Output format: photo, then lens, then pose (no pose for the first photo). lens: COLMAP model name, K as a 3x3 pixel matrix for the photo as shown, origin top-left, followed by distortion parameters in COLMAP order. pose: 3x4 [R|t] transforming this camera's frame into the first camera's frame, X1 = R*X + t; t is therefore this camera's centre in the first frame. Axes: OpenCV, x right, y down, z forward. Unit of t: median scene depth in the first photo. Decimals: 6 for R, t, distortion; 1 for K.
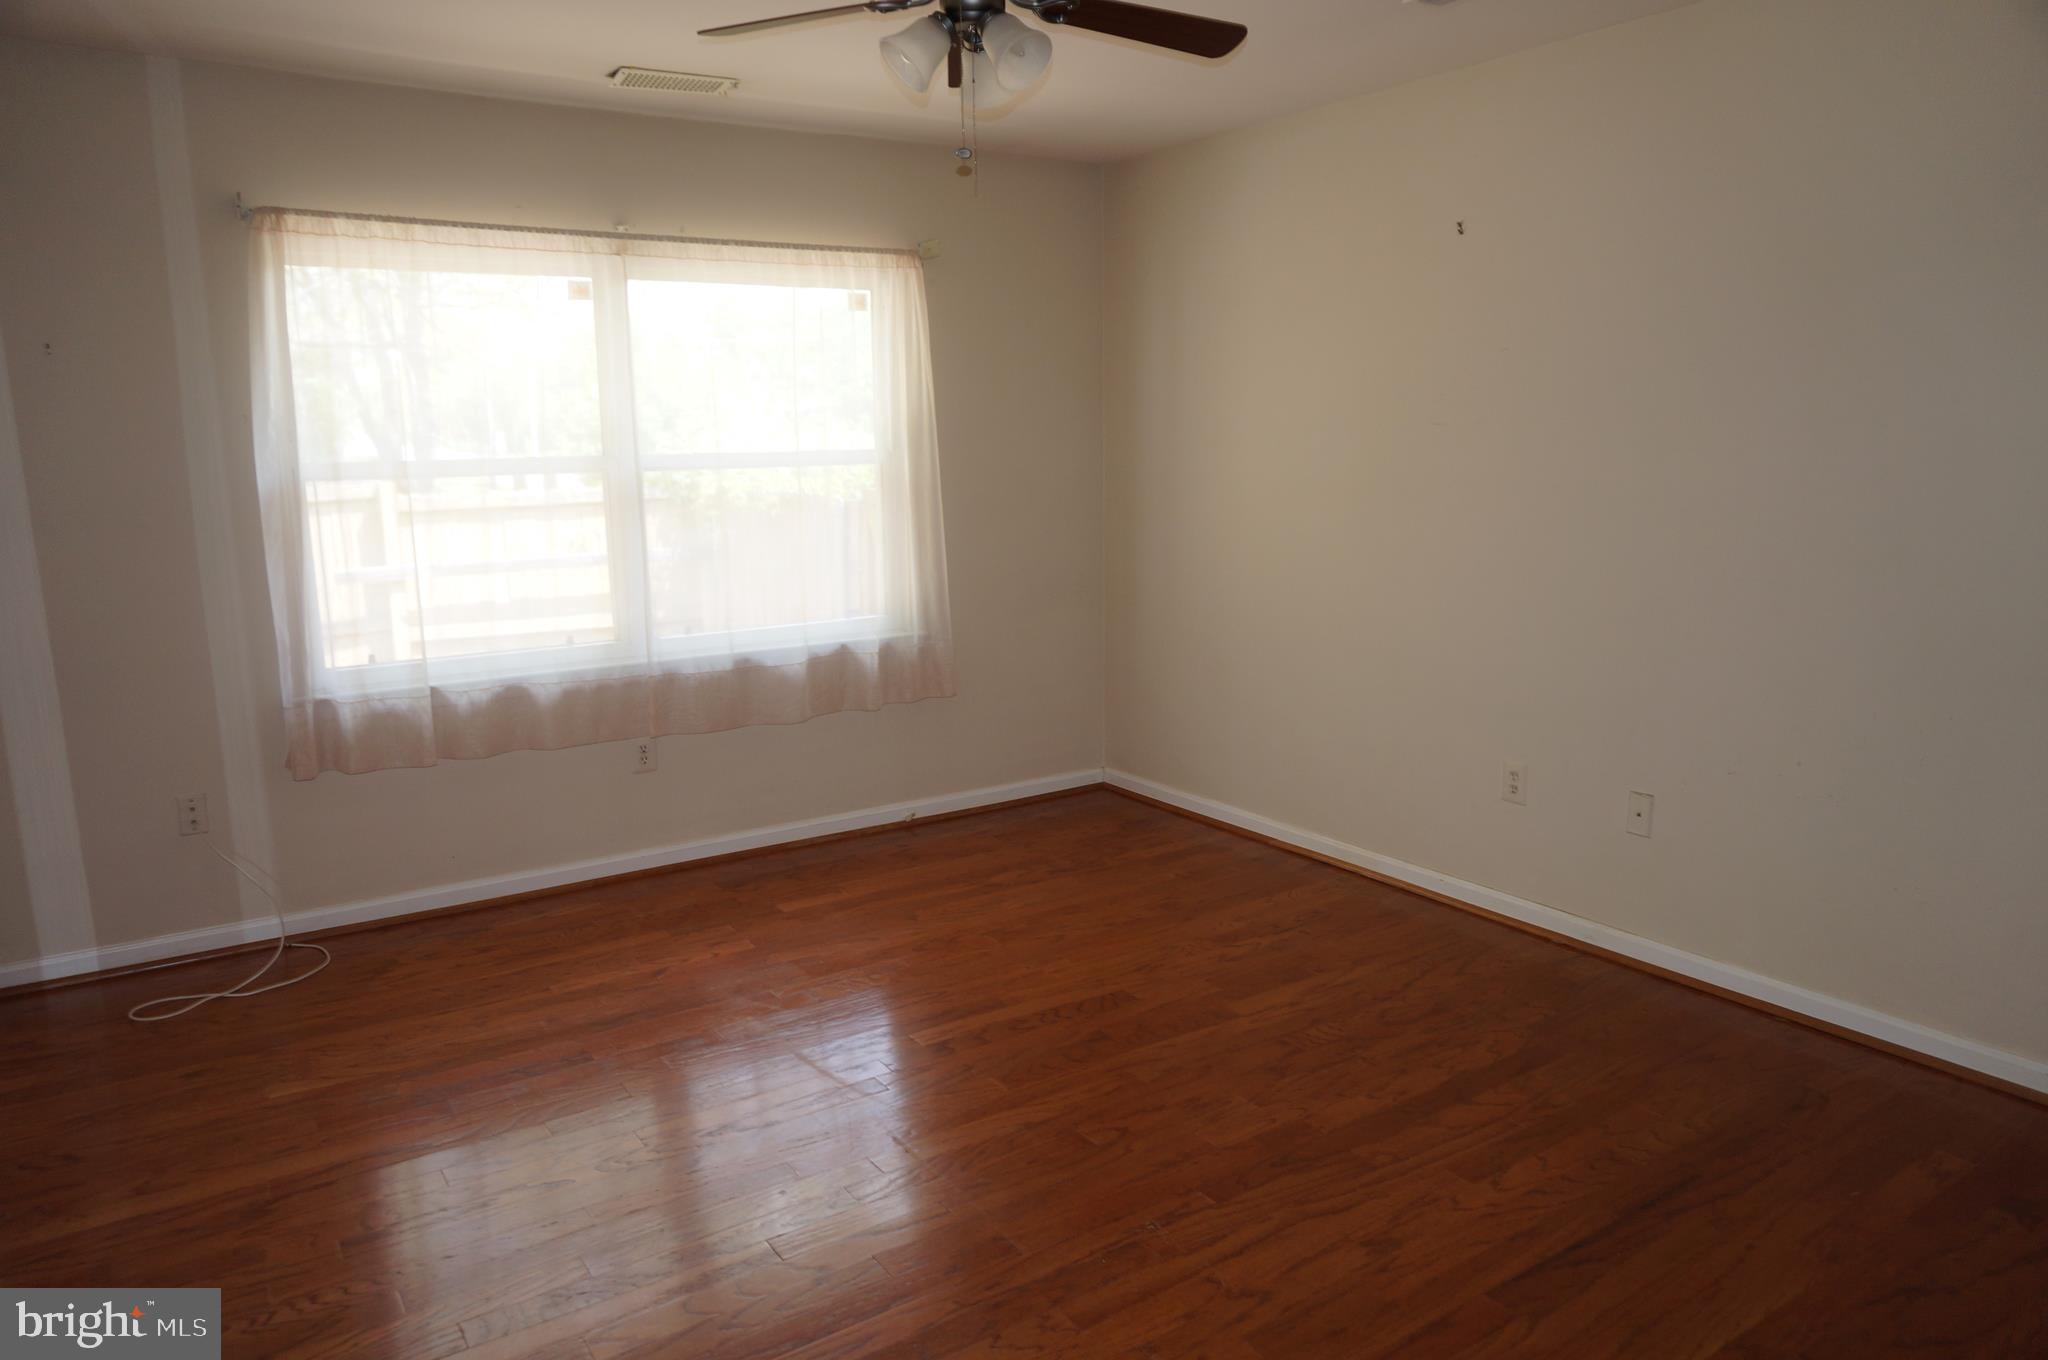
lens RADIAL K [[1371.1, 0, 1023.3], [0, 1371.1, 670.7], [0, 0, 1]] dist [-0.023197, 0.003958]
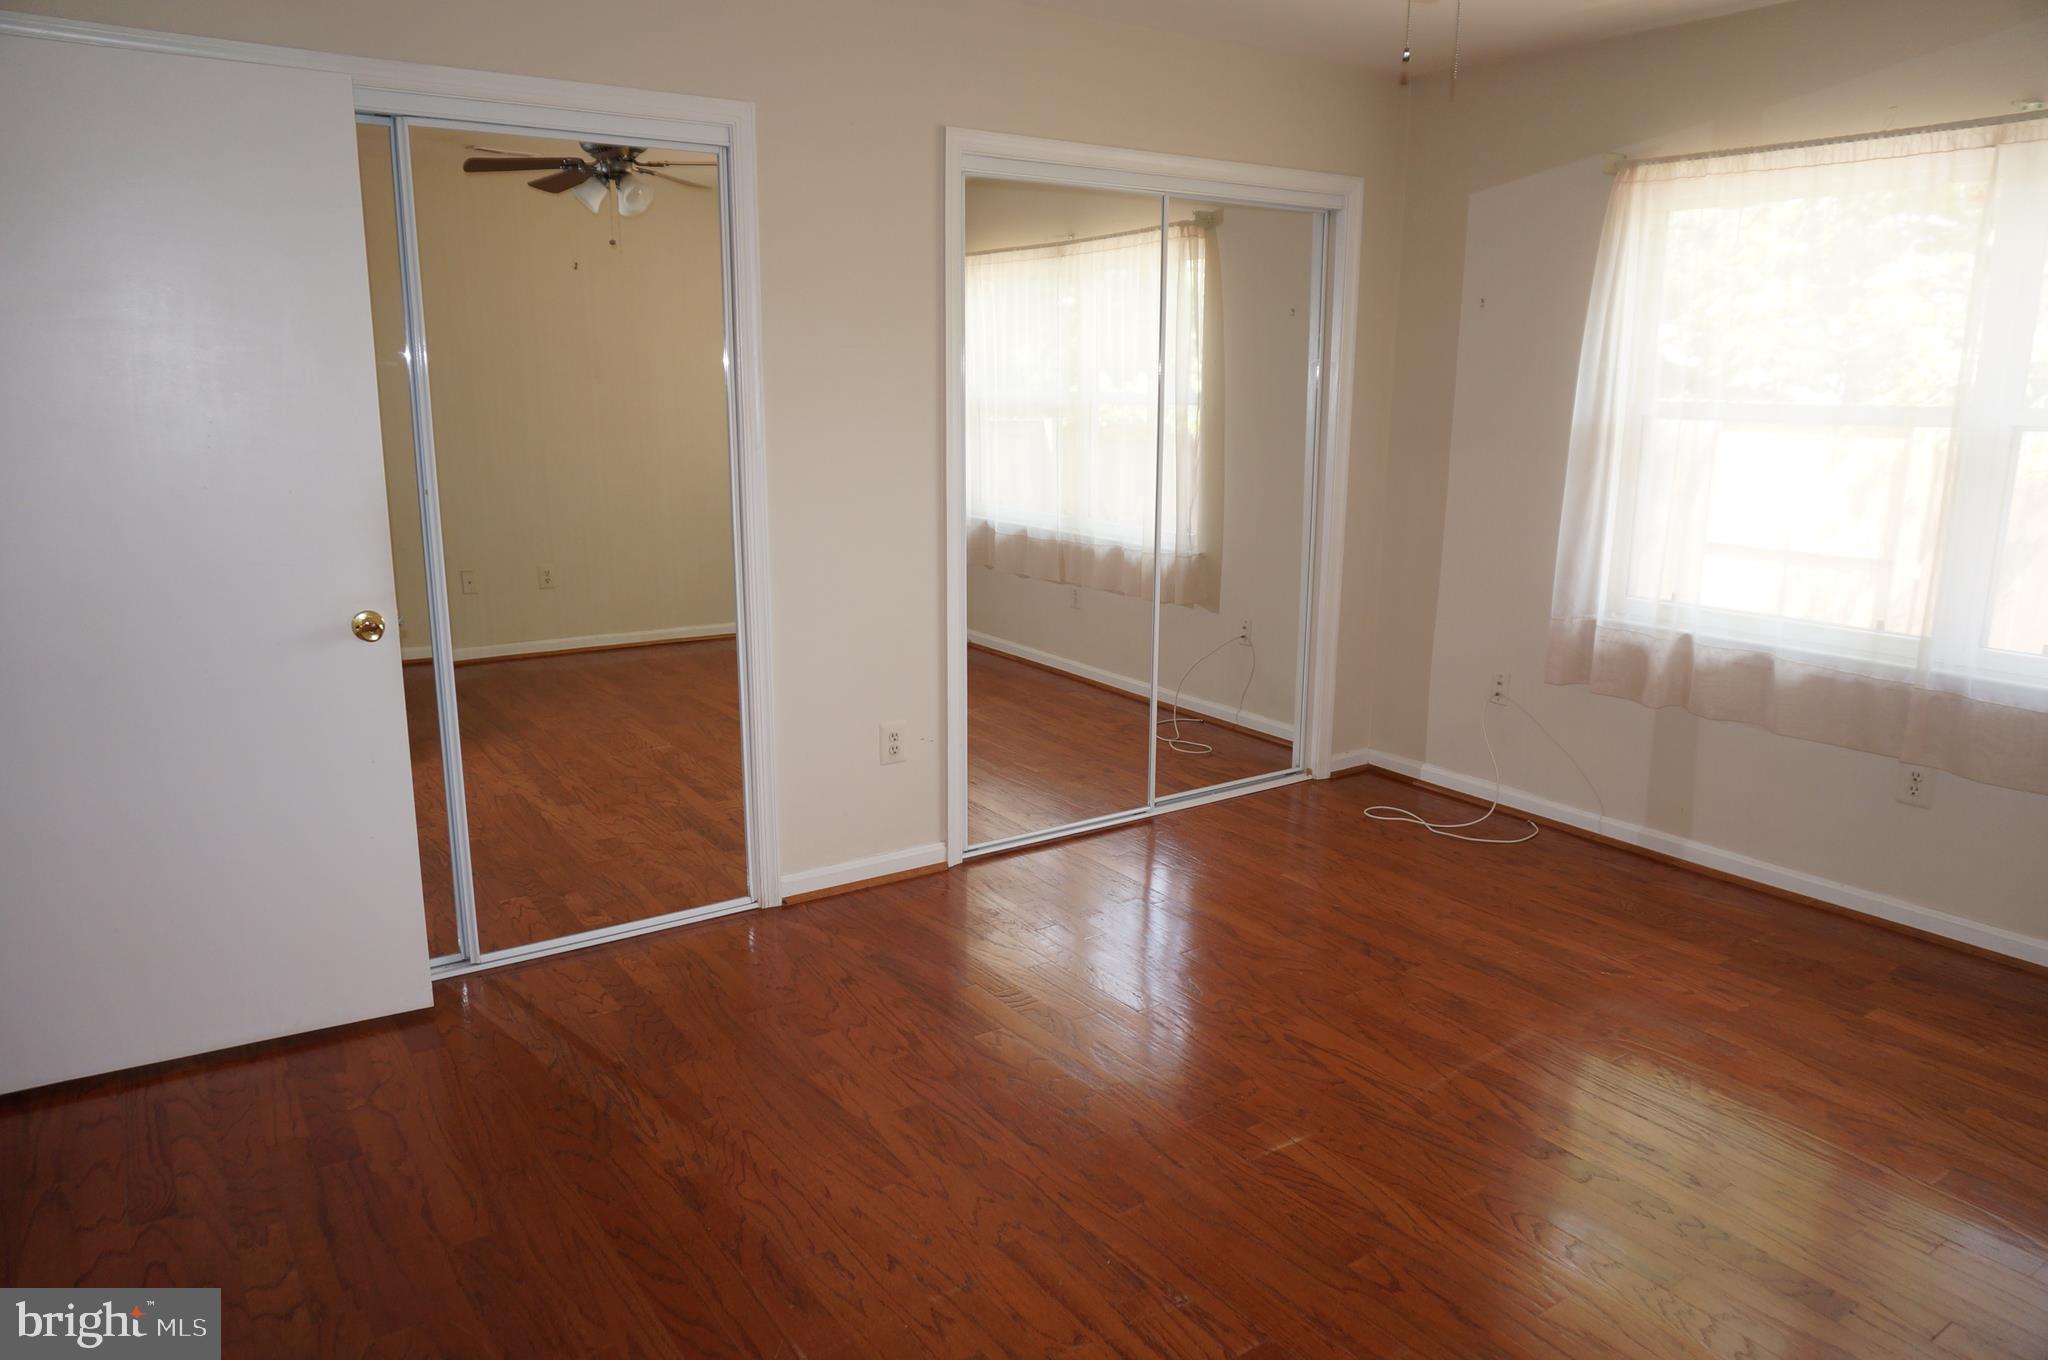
lens RADIAL K [[1371.1, 0, 1023.3], [0, 1371.1, 670.7], [0, 0, 1]] dist [-0.023197, 0.003958]
pose [[0.009001, 0.225546, -0.974191, 0.569159], [-0.168958, 0.960566, 0.220830, -0.106766], [0.985582, 0.162610, 0.046754, 0.524972]]
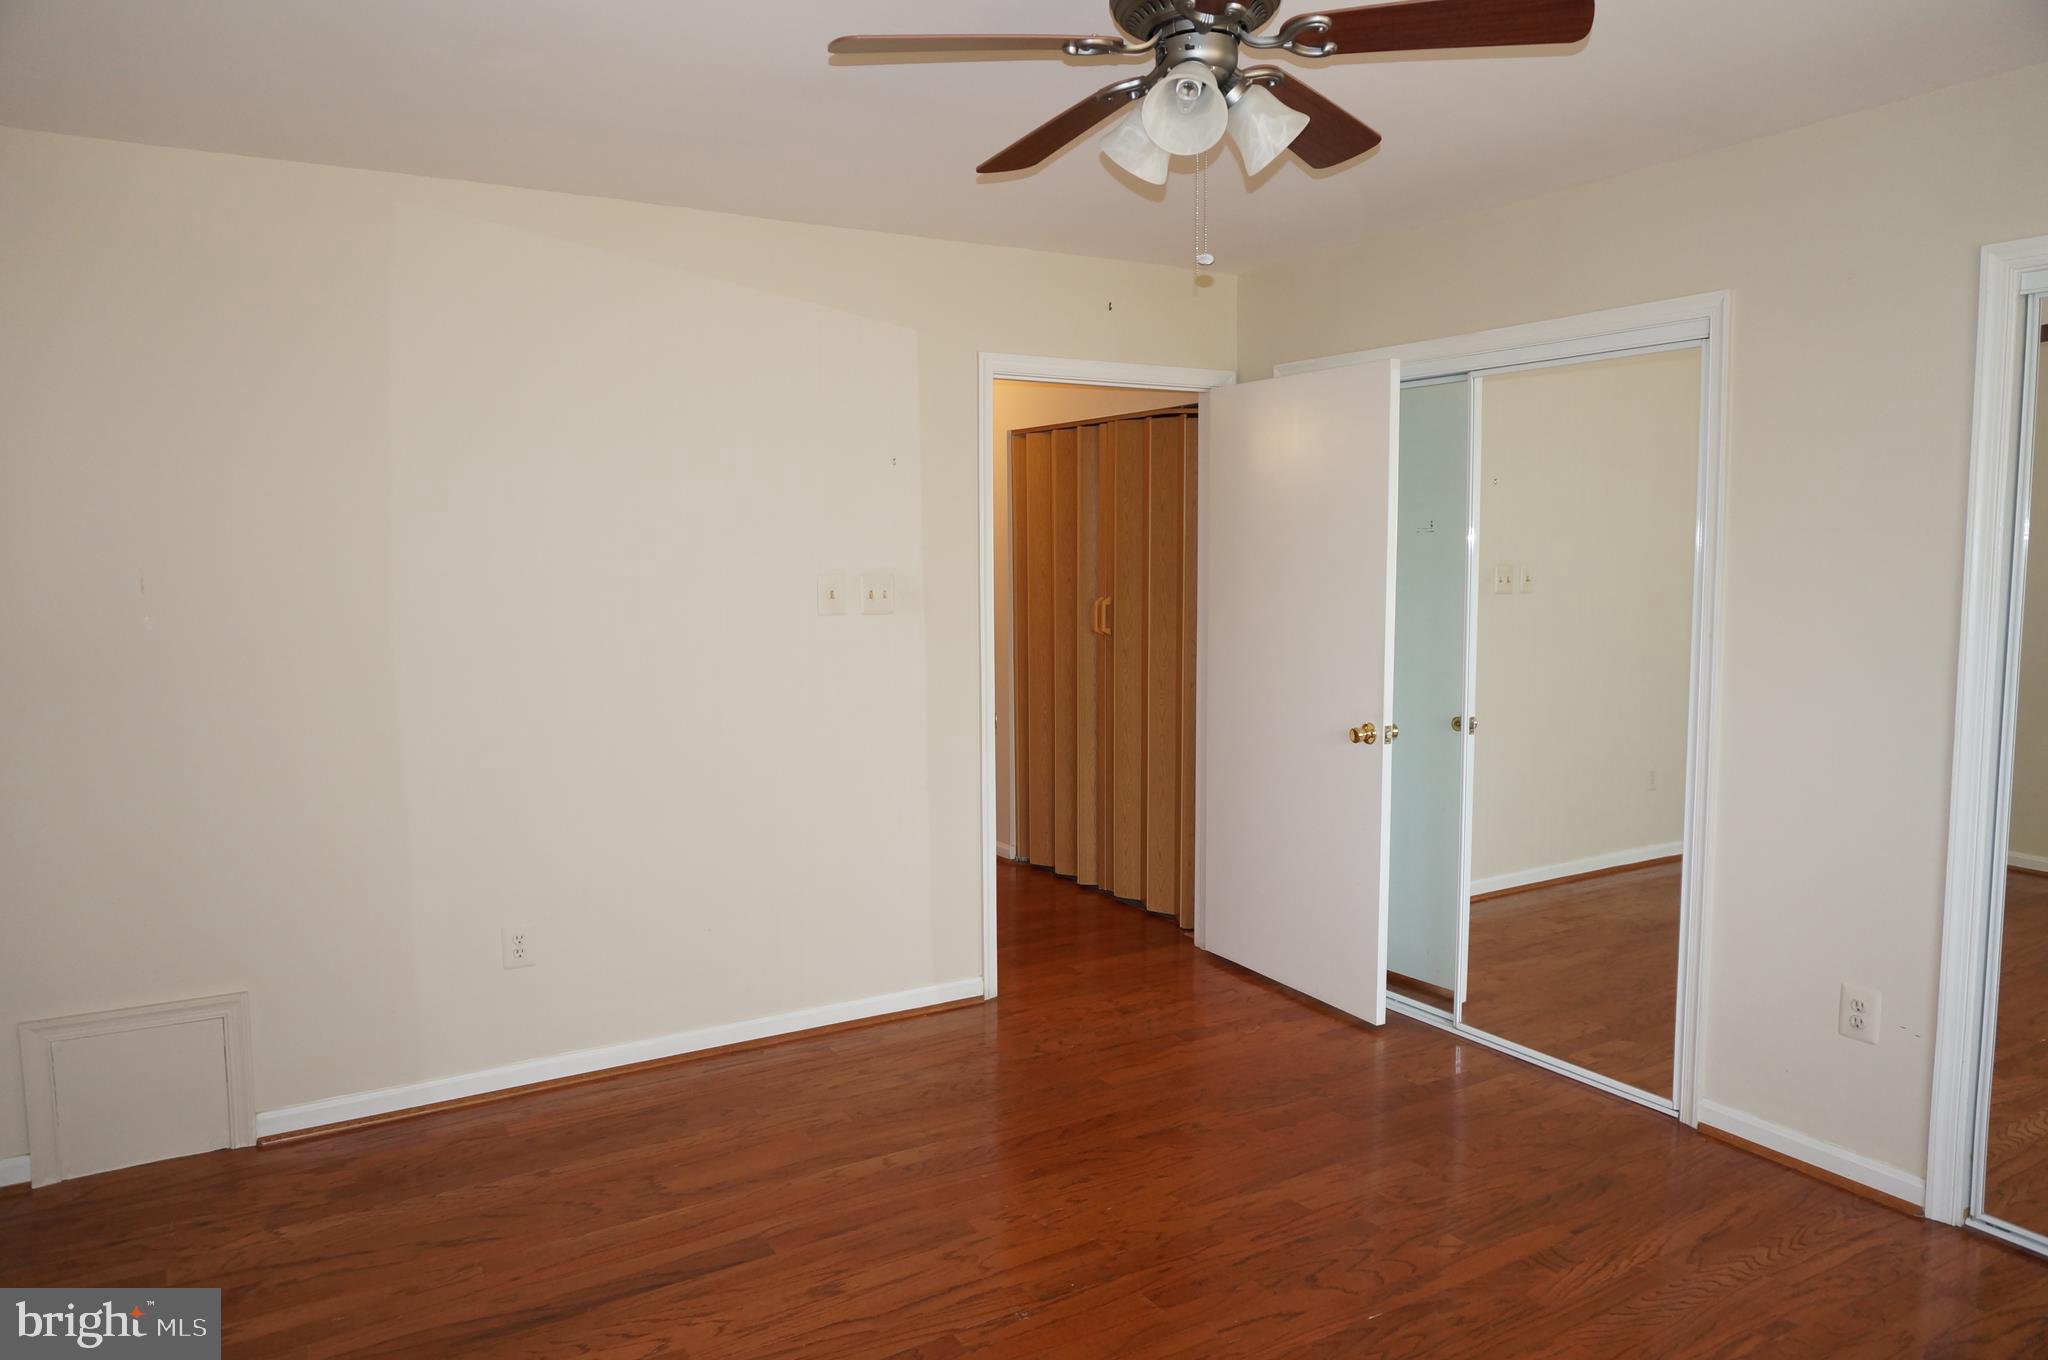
lens RADIAL K [[1371.1, 0, 1023.3], [0, 1371.1, 670.7], [0, 0, 1]] dist [-0.023197, 0.003958]
pose [[-0.998522, 0.014245, 0.052440, 0.020254], [0.026969, 0.967704, 0.250644, -0.231138], [-0.047176, 0.251688, -0.966658, 1.263517]]
